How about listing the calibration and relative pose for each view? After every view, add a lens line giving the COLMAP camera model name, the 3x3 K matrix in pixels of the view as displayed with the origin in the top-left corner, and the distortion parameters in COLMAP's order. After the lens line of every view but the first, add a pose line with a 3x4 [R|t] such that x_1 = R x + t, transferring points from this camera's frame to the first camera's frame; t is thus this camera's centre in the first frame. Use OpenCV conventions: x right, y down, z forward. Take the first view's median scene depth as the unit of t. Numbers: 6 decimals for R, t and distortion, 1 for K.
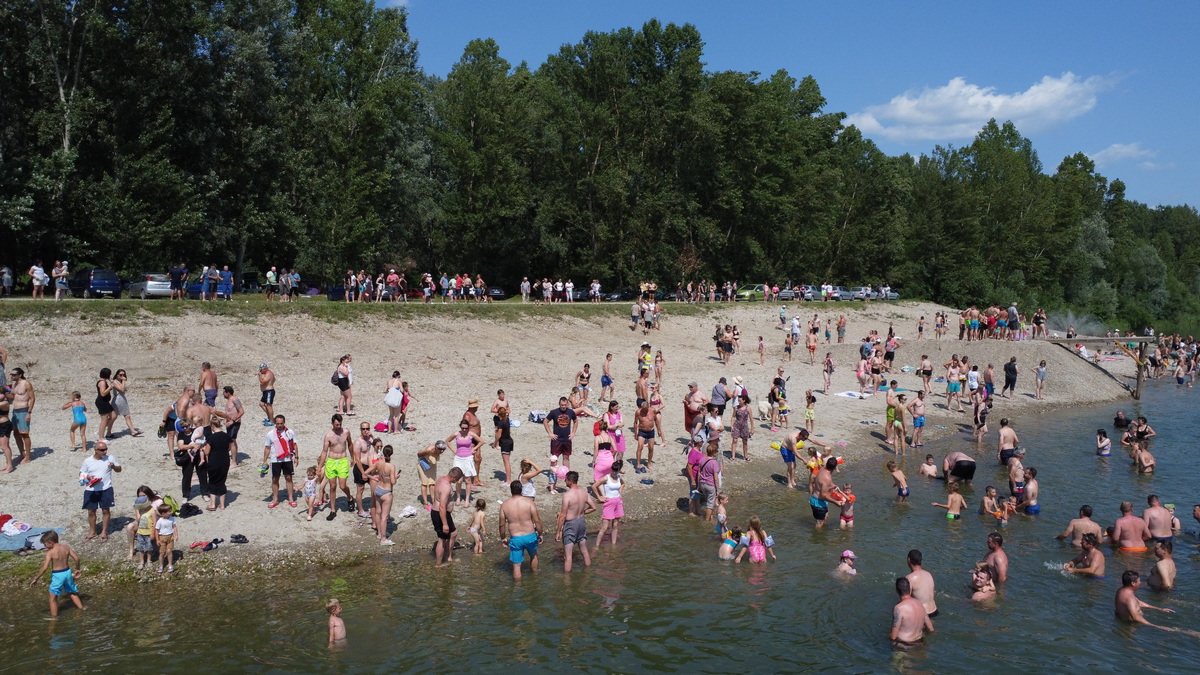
lens RADIAL K [[894.1, 0, 603.5], [0, 894.1, 332.8], [0, 0, 1]] dist [0.009783, -0.001261]
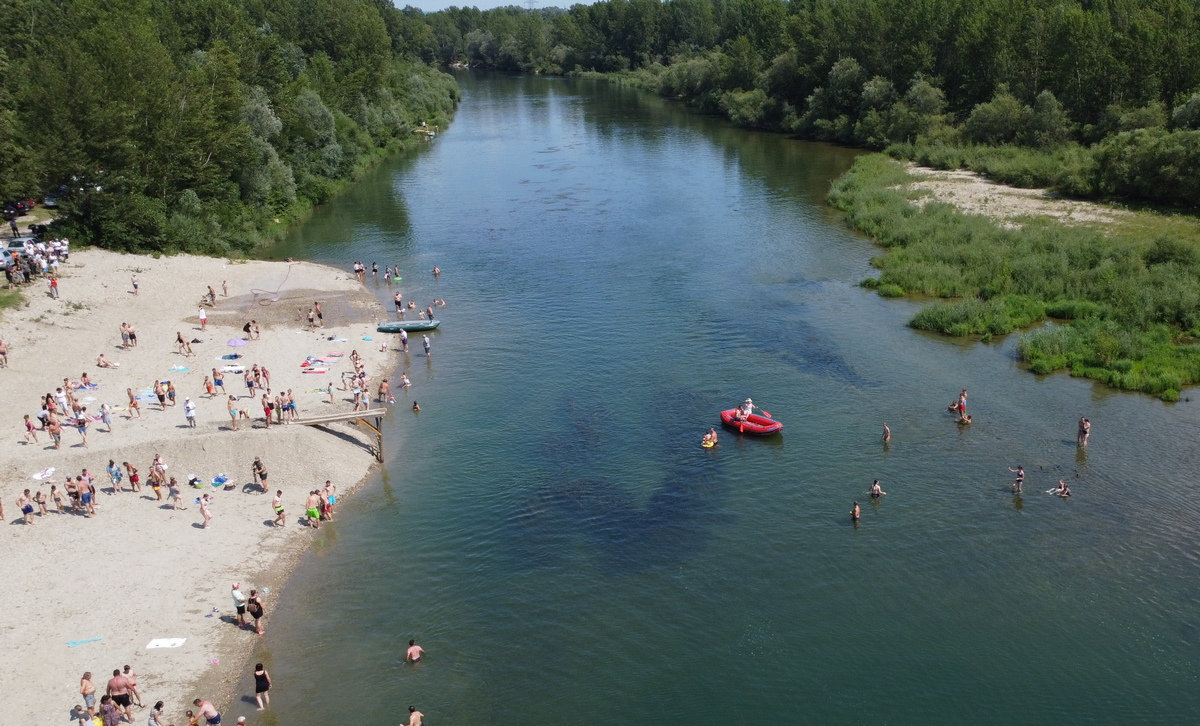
lens RADIAL K [[1204.3, 0, 819.2], [0, 1204.3, 448.9], [0, 0, 1]] dist [0.007509, 0.000000]
pose [[0.590877, -0.285343, 0.754615, -0.184555], [0.047463, 0.946038, 0.320562, -0.283982], [-0.805364, -0.153596, 0.572535, -0.268439]]
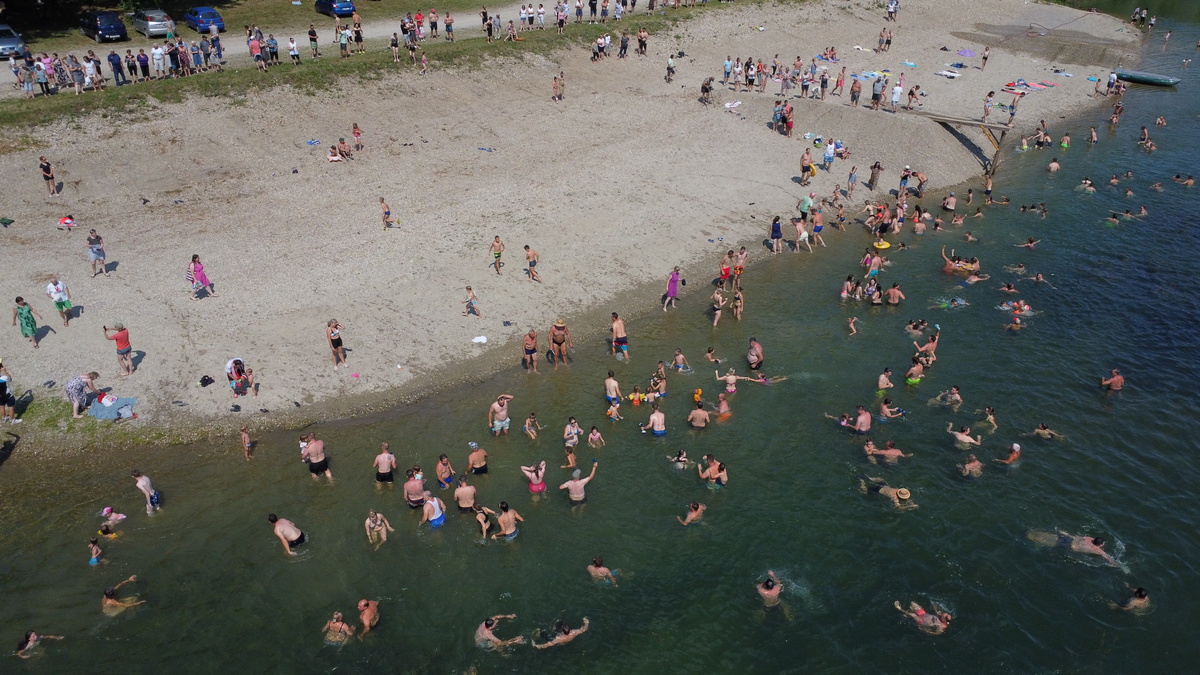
lens RADIAL K [[894.1, 0, 603.0], [0, 894.1, 332.7], [0, 0, 1]] dist [0.009783, -0.001261]
pose [[0.998707, 0.025974, -0.043706, 0.092830], [-0.004263, 0.899402, 0.437101, -0.165592], [0.050663, -0.436350, 0.898350, -0.113126]]
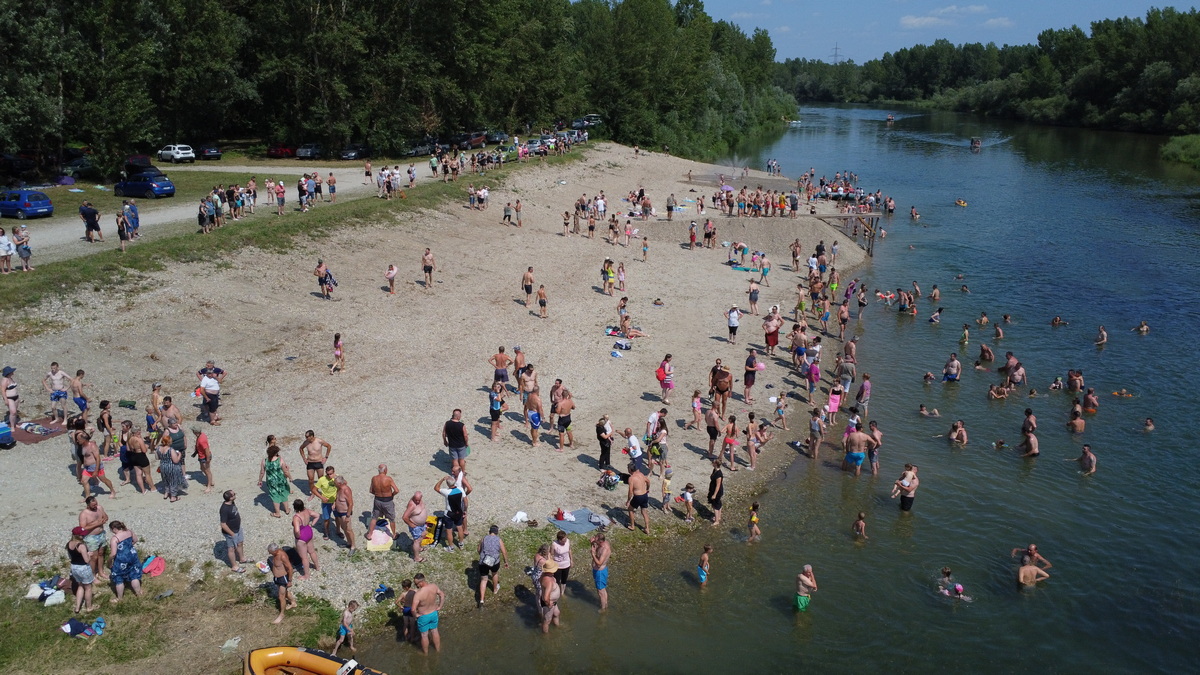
lens RADIAL K [[894.1, 0, 604.0], [0, 894.1, 335.7], [0, 0, 1]] dist [0.009783, -0.001261]
pose [[0.883729, -0.136297, 0.447713, -0.306799], [0.029097, 0.970803, 0.238107, -0.105107], [-0.467094, -0.197395, 0.861892, -0.061174]]
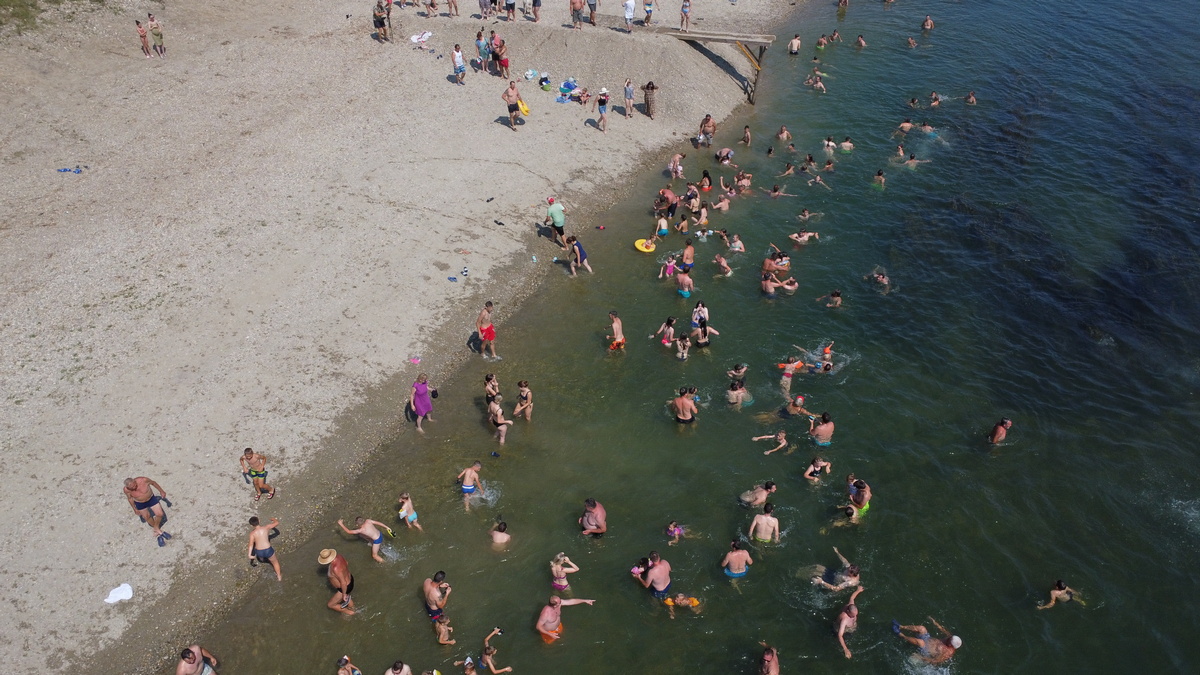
lens RADIAL K [[894.1, 0, 605.1], [0, 894.1, 334.4], [0, 0, 1]] dist [0.009783, -0.001261]
pose [[0.947808, -0.189722, 0.256253, 0.092601], [0.014621, 0.828716, 0.559478, -0.172289], [-0.318506, -0.526531, 0.788238, 0.094856]]
